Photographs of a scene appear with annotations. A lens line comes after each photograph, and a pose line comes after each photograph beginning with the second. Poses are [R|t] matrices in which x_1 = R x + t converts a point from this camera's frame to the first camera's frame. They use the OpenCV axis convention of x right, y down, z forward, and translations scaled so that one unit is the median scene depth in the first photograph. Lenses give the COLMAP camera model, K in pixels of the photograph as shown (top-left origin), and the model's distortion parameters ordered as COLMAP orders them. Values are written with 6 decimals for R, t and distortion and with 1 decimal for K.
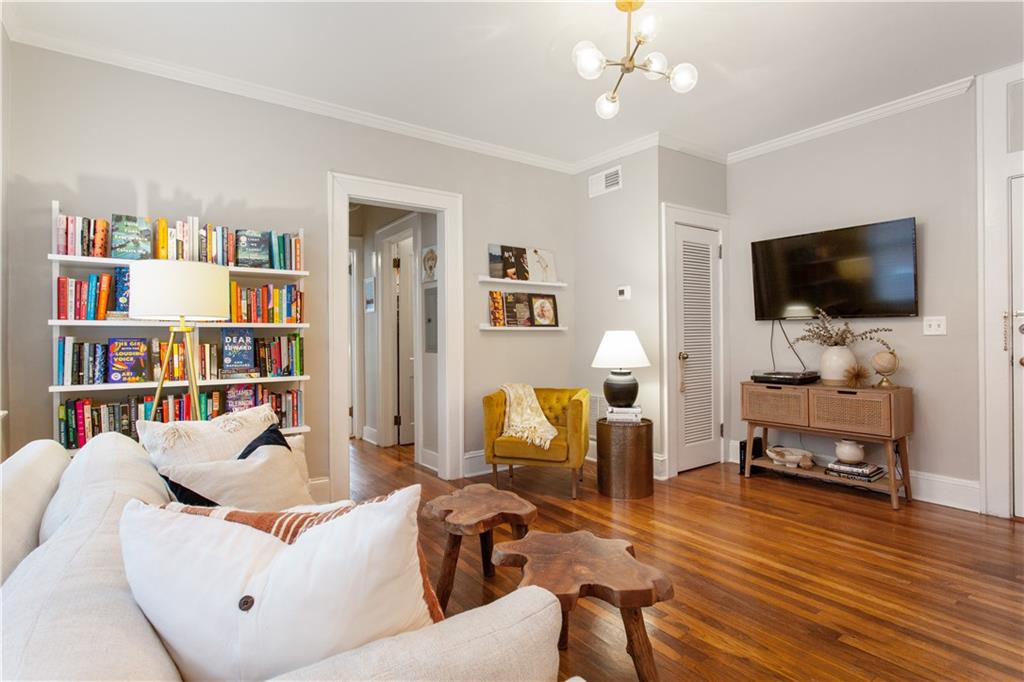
lens RADIAL K [[514.1, 0, 517.0], [0, 514.1, 335.2], [0, 0, 1]] dist [-0.002627, 0.000884]
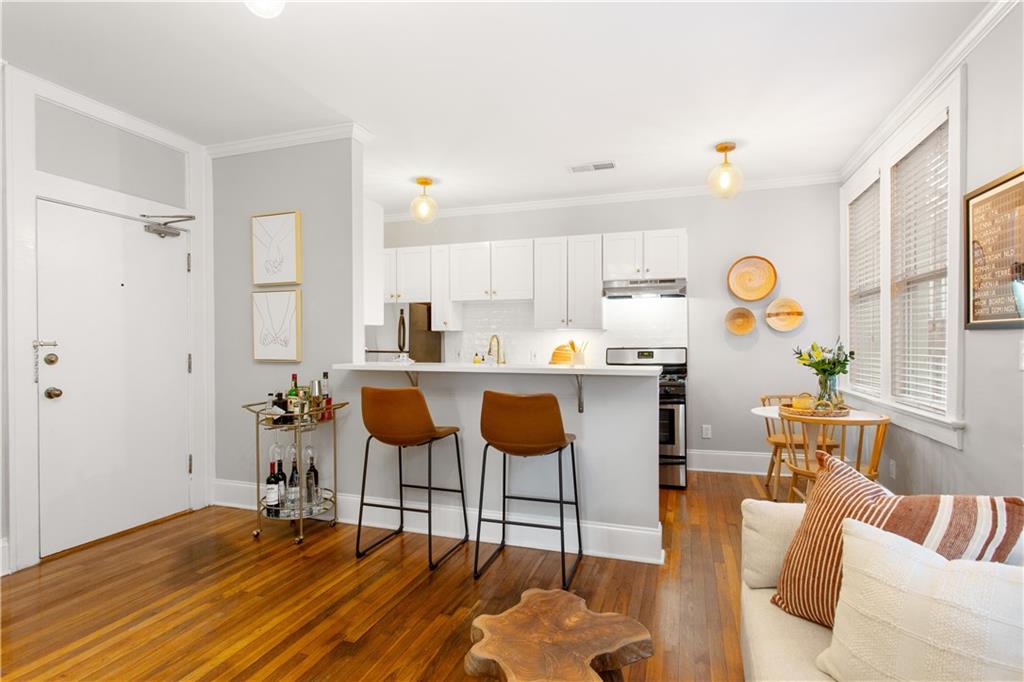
lens RADIAL K [[515.8, 0, 513.3], [0, 515.8, 346.4], [0, 0, 1]] dist [-0.001703, 0.001221]
pose [[-0.579015, 0.002845, 0.815312, -0.274834], [0.003430, 0.999994, -0.001053, -0.028323], [-0.815309, 0.002186, -0.579022, 0.760754]]
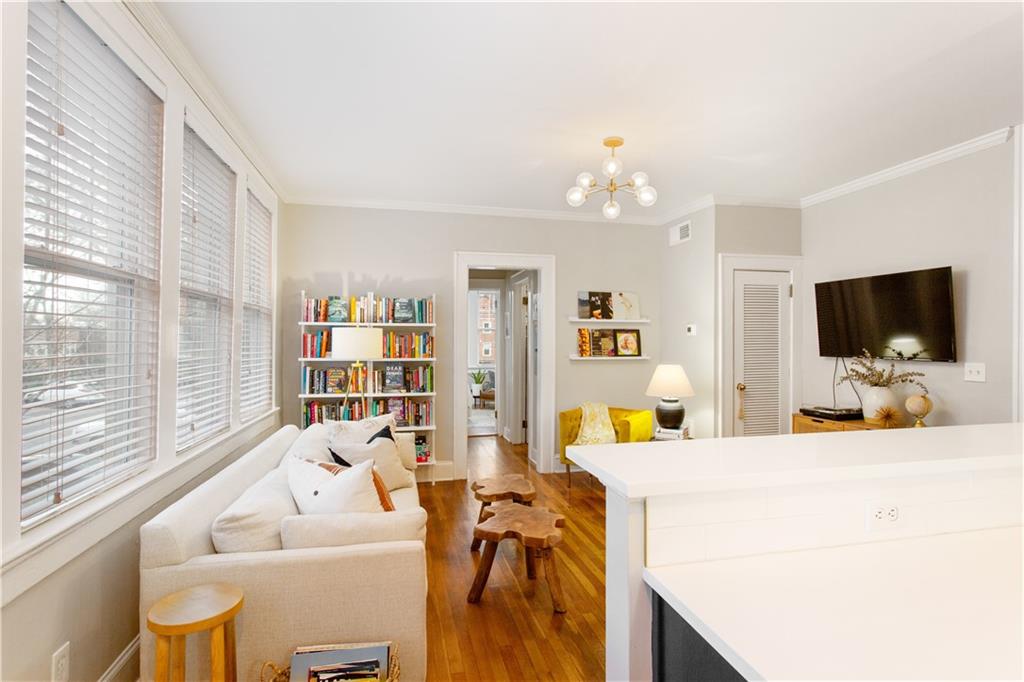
lens RADIAL K [[503.8, 0, 515.3], [0, 503.8, 338.4], [0, 0, 1]] dist [-0.000855, 0.001587]
pose [[0.924990, 0.008010, -0.379908, 0.349995], [-0.007749, 0.999968, 0.002216, -0.080214], [0.379913, 0.000894, 0.925022, -0.264387]]
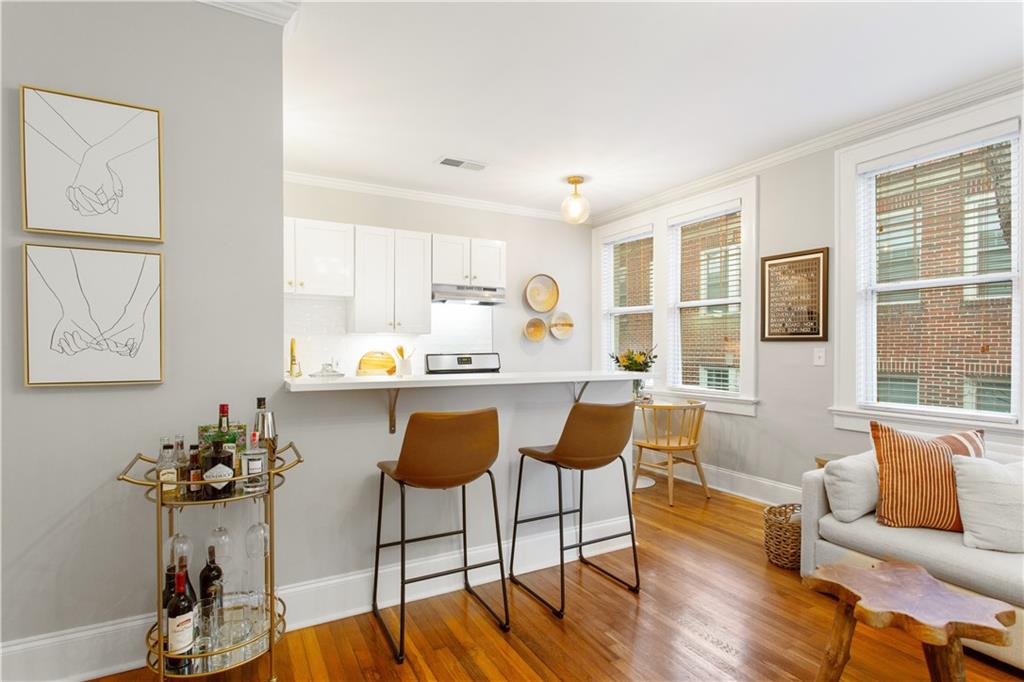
lens RADIAL K [[513.5, 0, 513.6], [0, 513.5, 351.5], [0, 0, 1]] dist [-0.000252, 0.000438]
pose [[-0.993173, 0.005787, 0.116507, 0.386470], [0.006285, 0.999973, 0.003904, -0.035501], [-0.116482, 0.004610, -0.993182, 1.045230]]
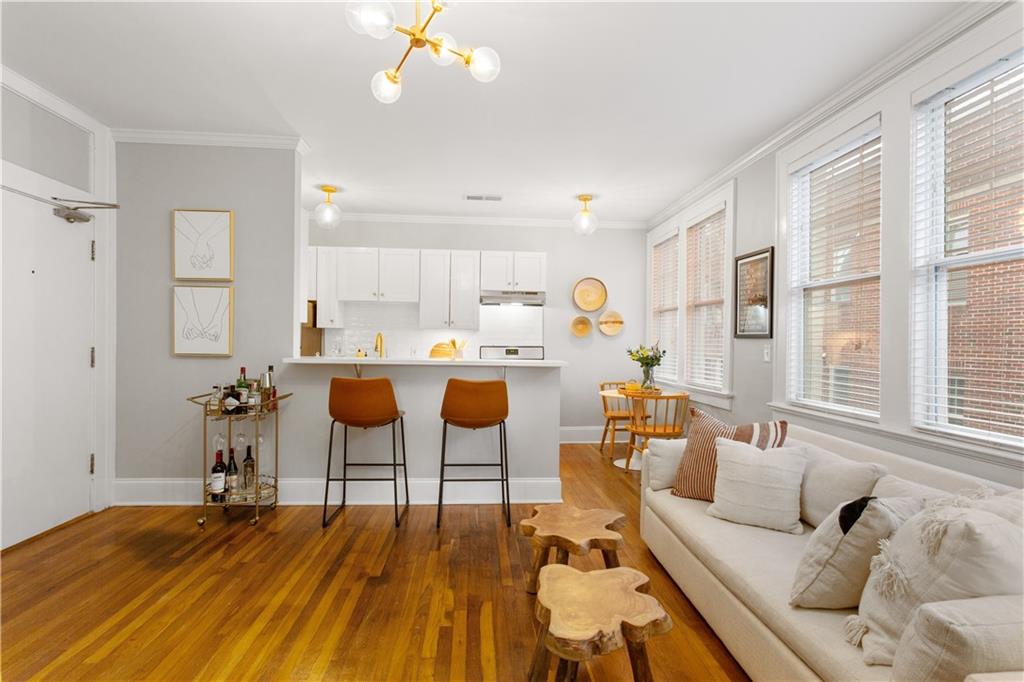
lens RADIAL K [[510.6, 0, 512.3], [0, 510.6, 344.1], [0, 0, 1]] dist [-0.000848, 0.002640]
pose [[-0.850582, -0.006932, 0.525797, -0.236884], [-0.009755, 0.999949, -0.002598, -0.027594], [-0.525752, -0.007339, -0.850606, 1.121242]]
